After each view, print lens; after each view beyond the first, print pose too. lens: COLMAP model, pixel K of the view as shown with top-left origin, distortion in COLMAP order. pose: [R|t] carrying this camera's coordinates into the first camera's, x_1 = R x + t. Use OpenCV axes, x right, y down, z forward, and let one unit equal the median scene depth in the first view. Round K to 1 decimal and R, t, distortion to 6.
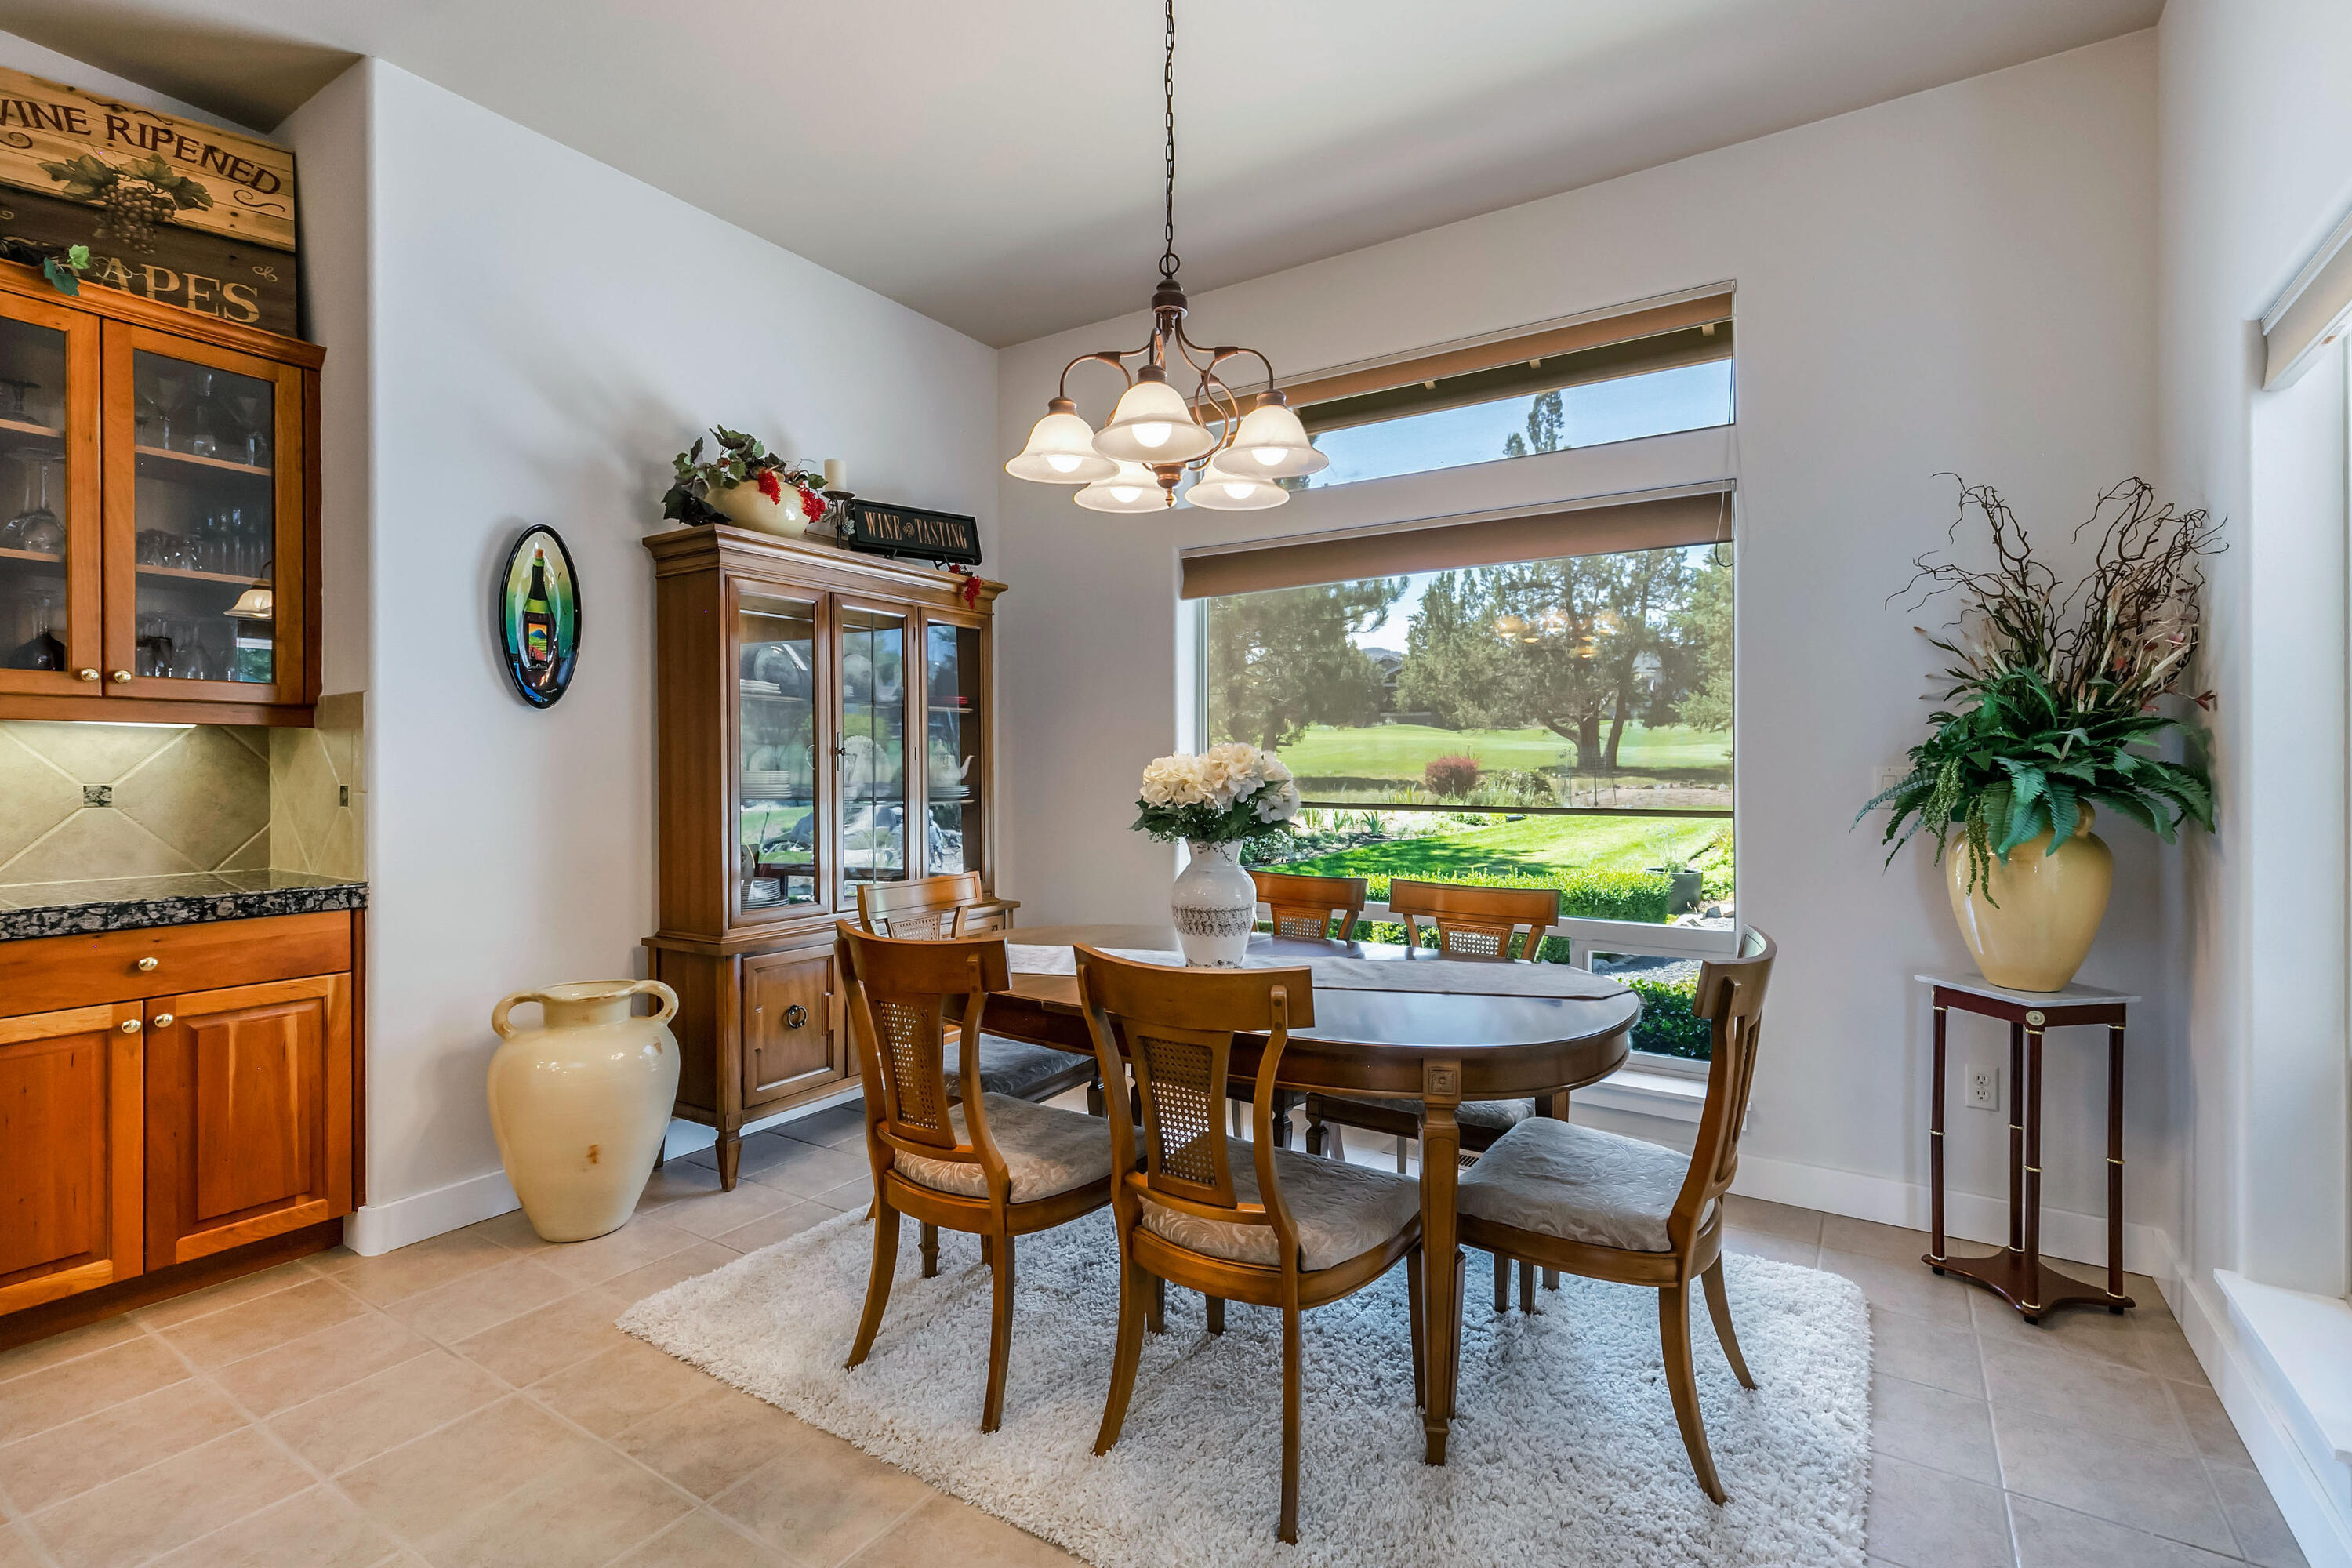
lens RADIAL K [[1078.5, 0, 1285.3], [0, 1078.5, 759.4], [0, 0, 1]] dist [-0.001591, -0.000207]
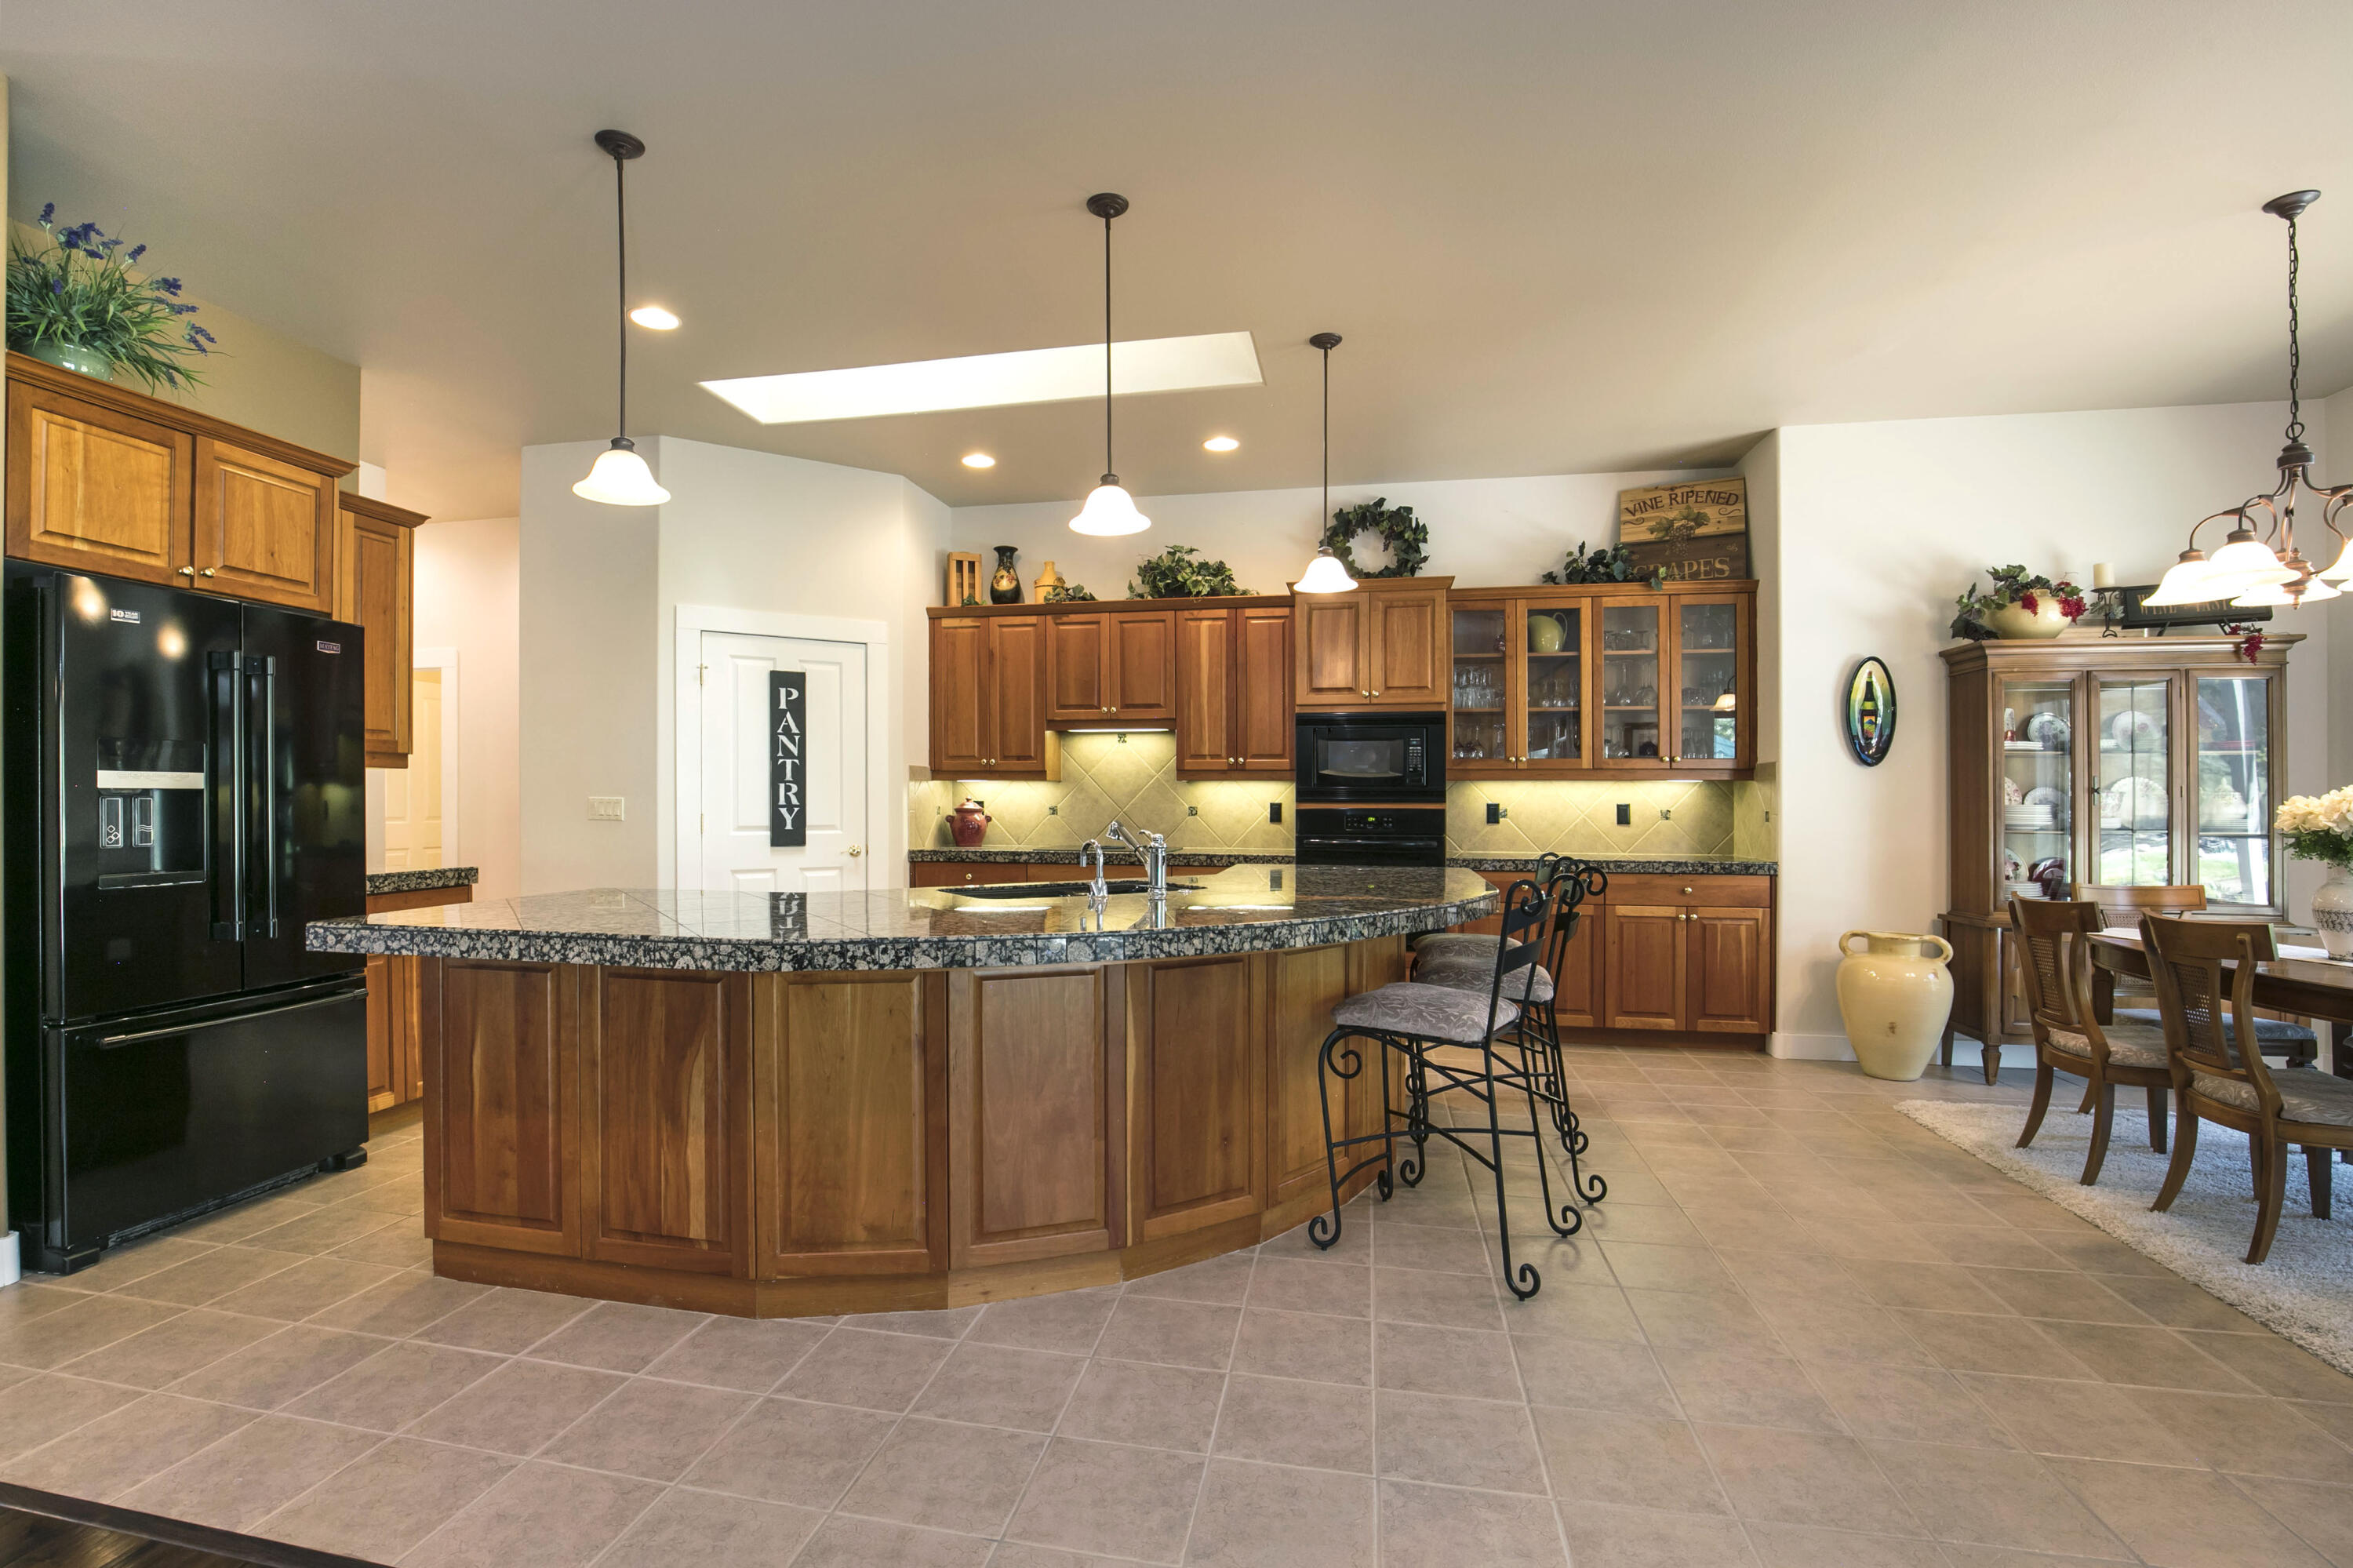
lens RADIAL K [[1079.0, 0, 1119.1], [0, 1079.0, 810.6], [0, 0, 1]] dist [-0.001591, -0.000207]
pose [[0.295980, 0.009612, -0.955146, 0.619549], [0.005465, 0.999916, 0.011756, -0.005648], [0.955179, -0.008699, 0.295902, -0.670583]]
